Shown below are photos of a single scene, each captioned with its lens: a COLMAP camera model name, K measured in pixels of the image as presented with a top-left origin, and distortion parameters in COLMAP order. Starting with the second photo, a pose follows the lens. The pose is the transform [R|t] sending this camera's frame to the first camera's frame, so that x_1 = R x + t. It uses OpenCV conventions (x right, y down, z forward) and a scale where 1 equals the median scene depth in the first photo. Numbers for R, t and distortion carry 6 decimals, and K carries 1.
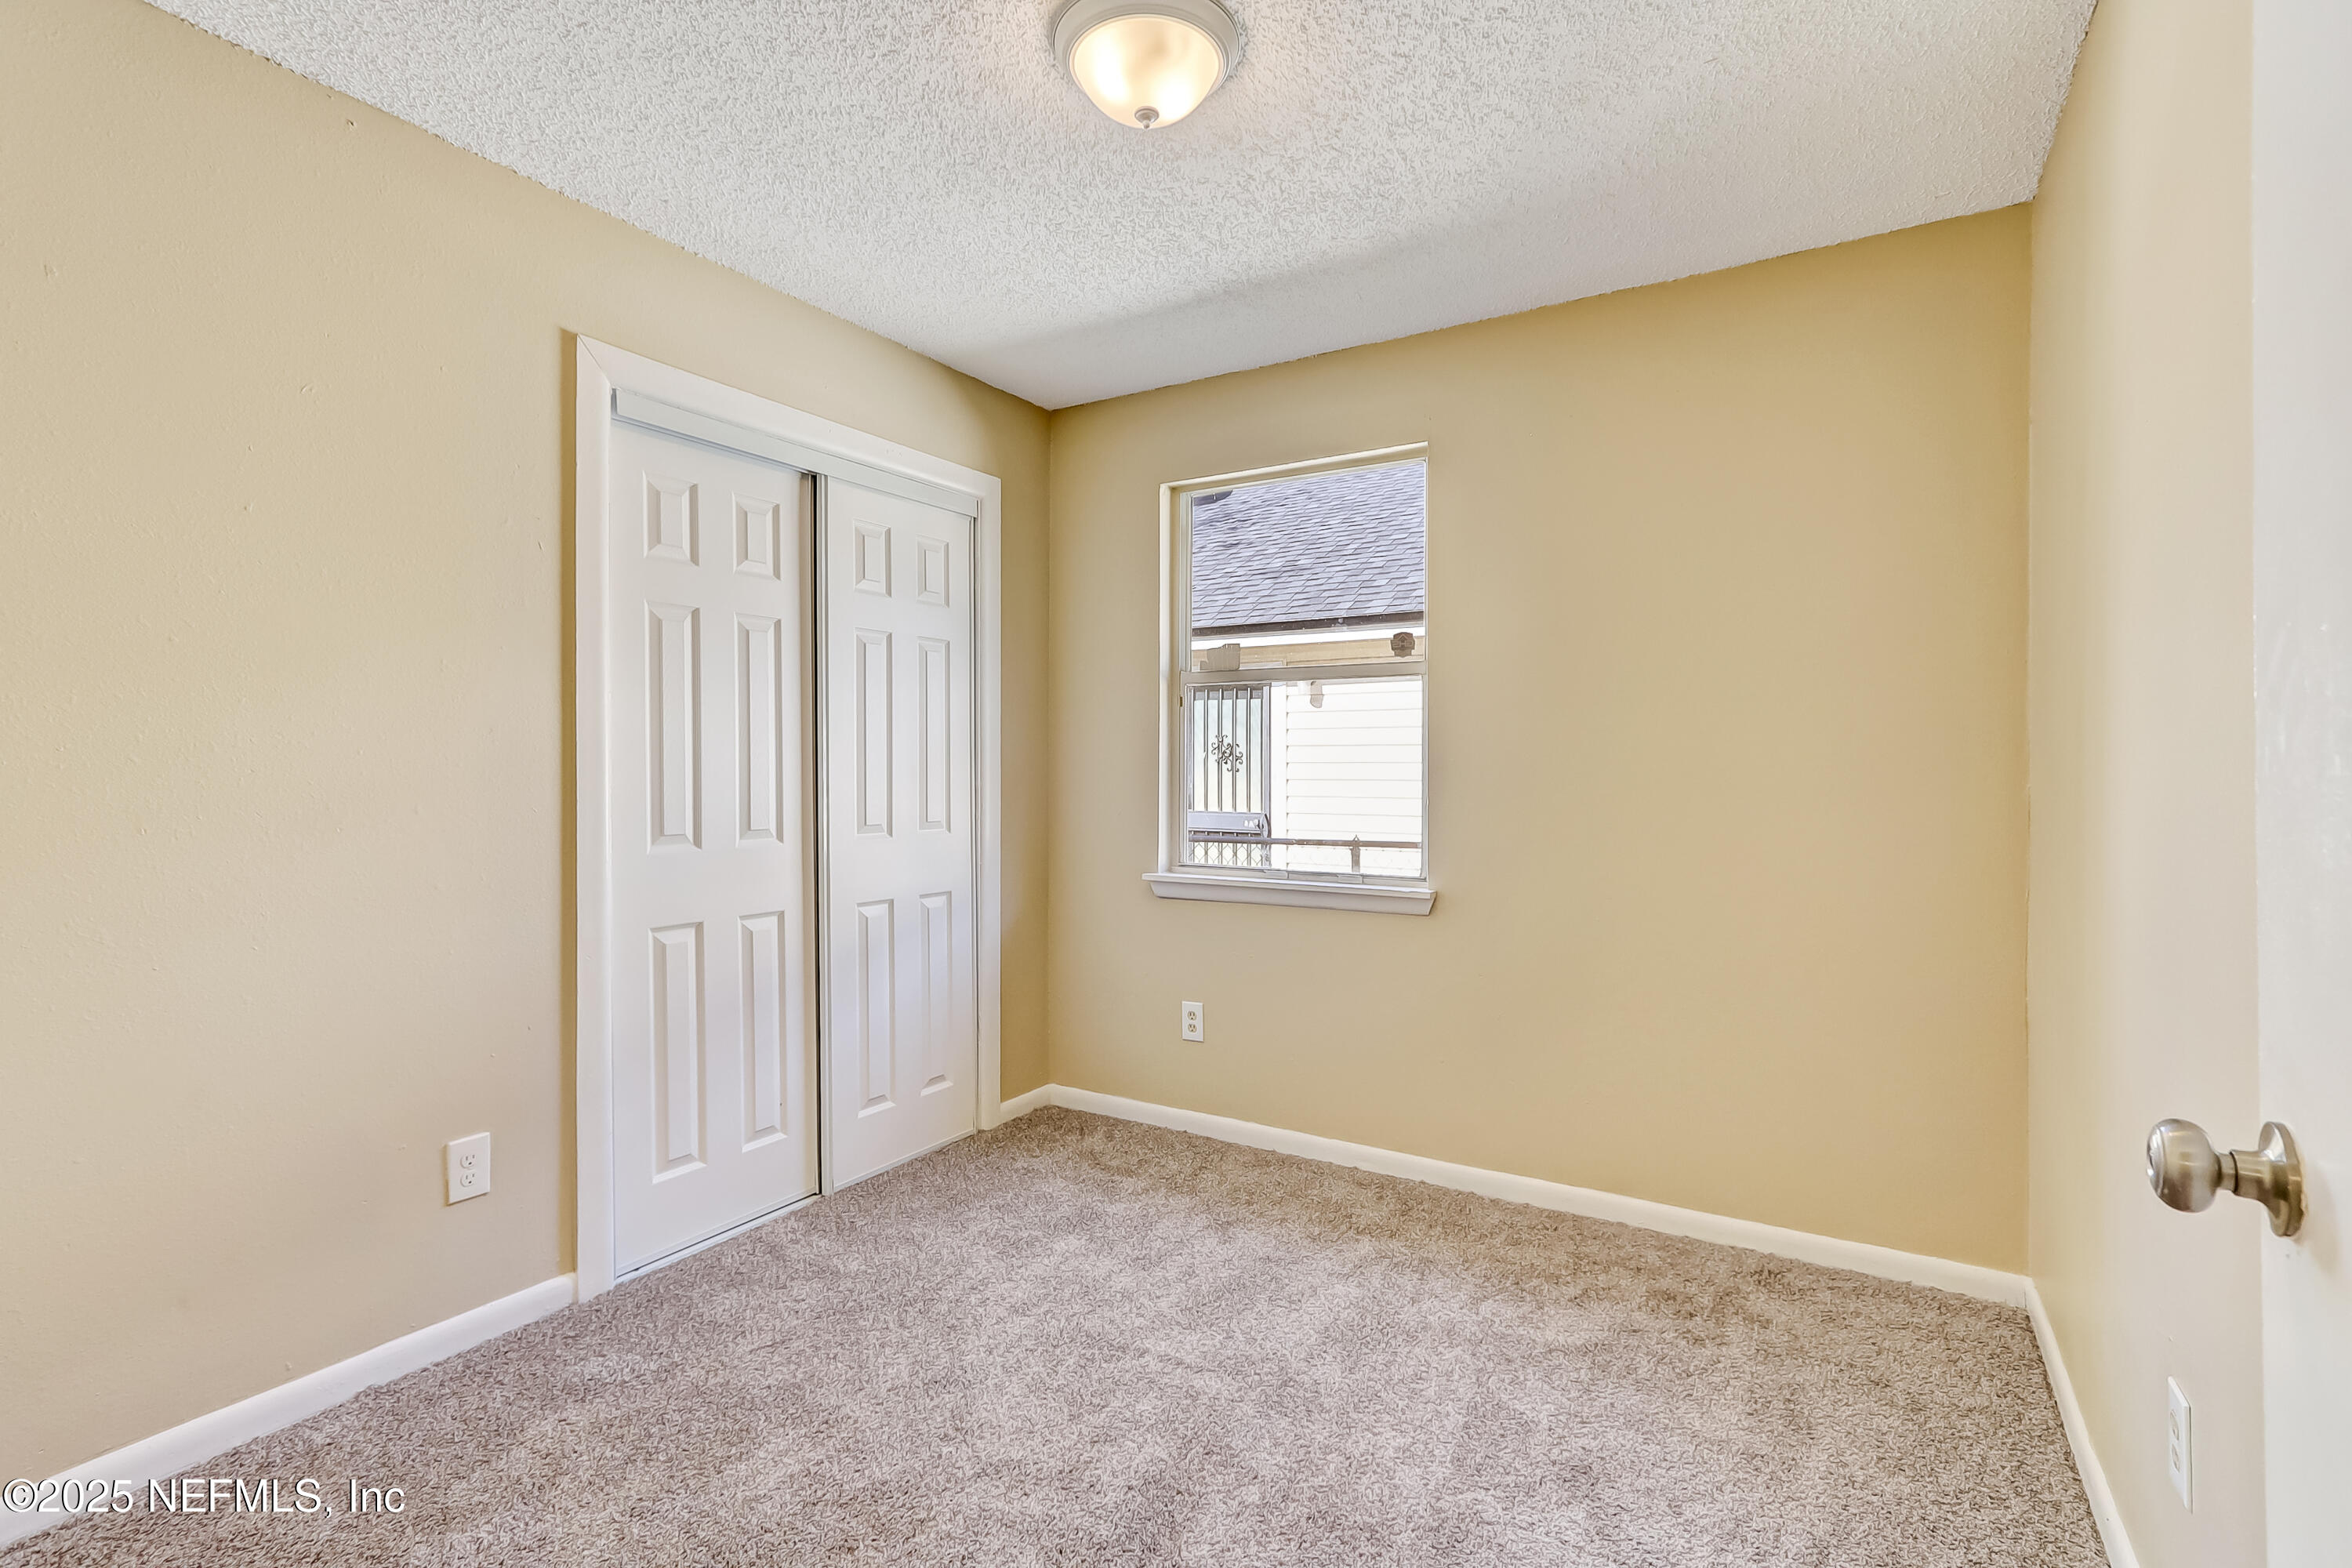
lens RADIAL K [[1086.4, 0, 1163.3], [0, 1086.4, 763.5], [0, 0, 1]] dist [0.002963, 0.002268]
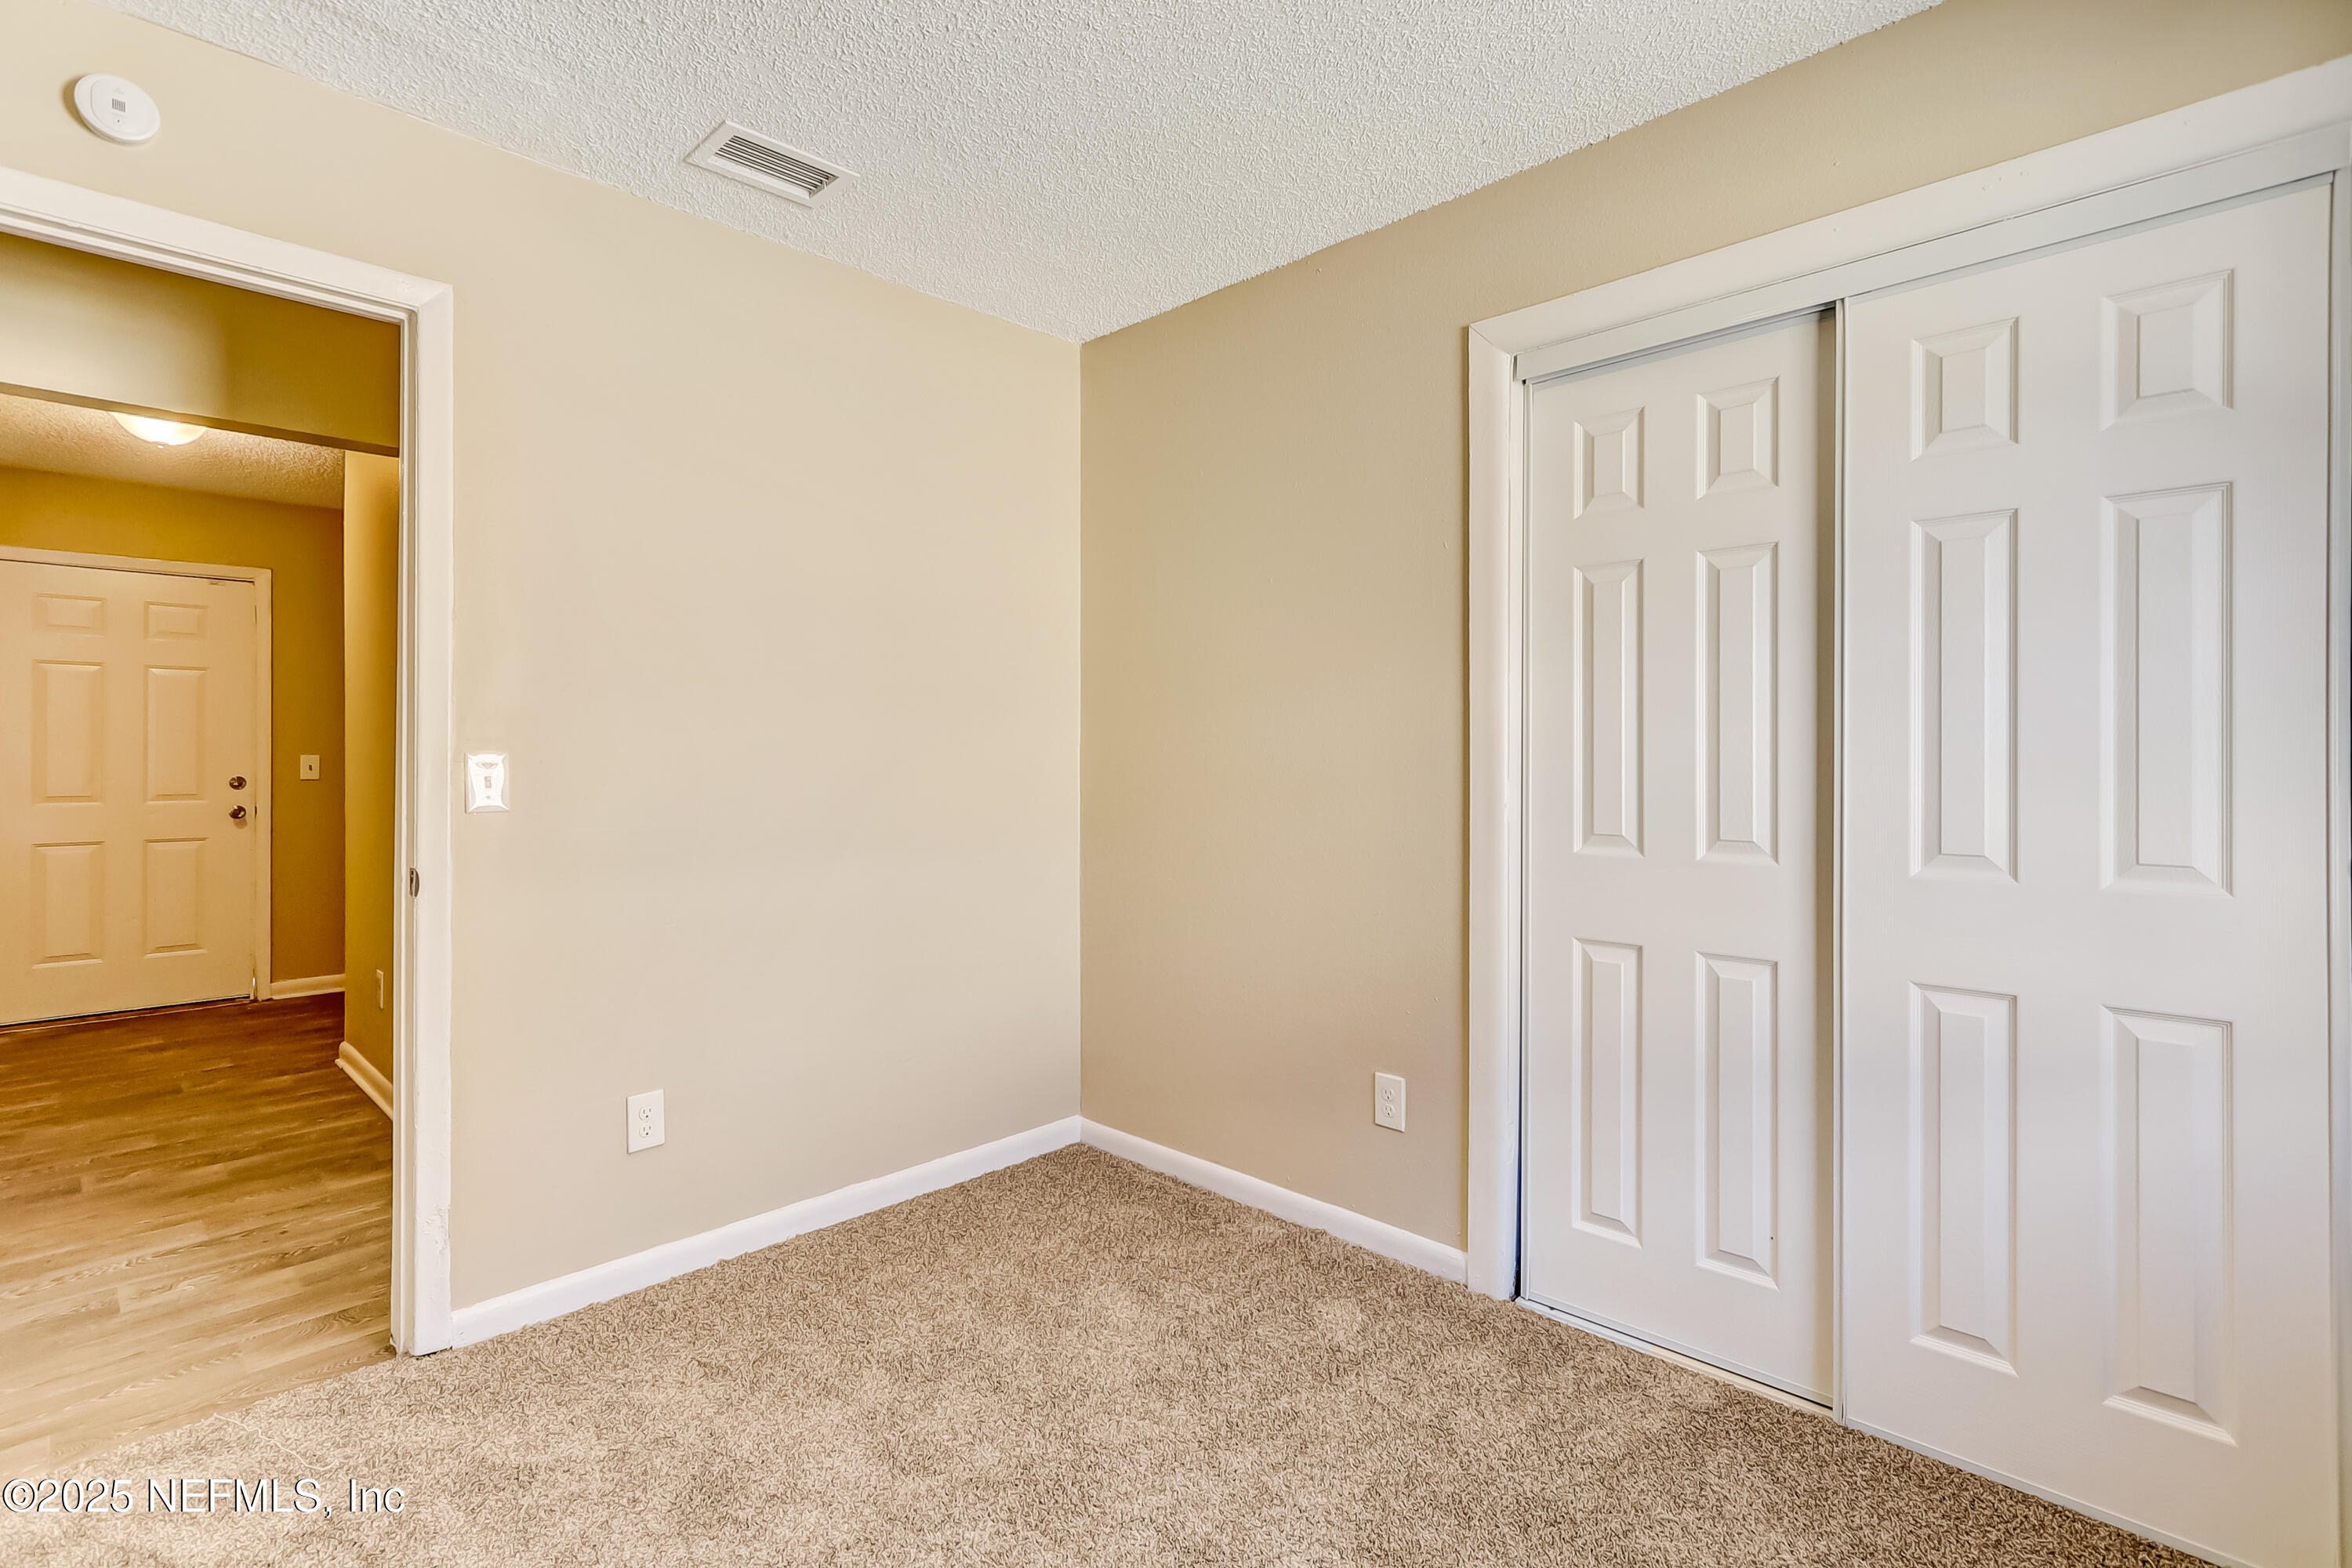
lens RADIAL K [[1086.4, 0, 1172.6], [0, 1086.4, 770.8], [0, 0, 1]] dist [0.002963, 0.002268]
pose [[-0.194861, 0.009069, -0.980789, 0.408631], [-0.001730, 0.999953, 0.009590, 0.006857], [0.980829, 0.003566, -0.194836, 0.760289]]
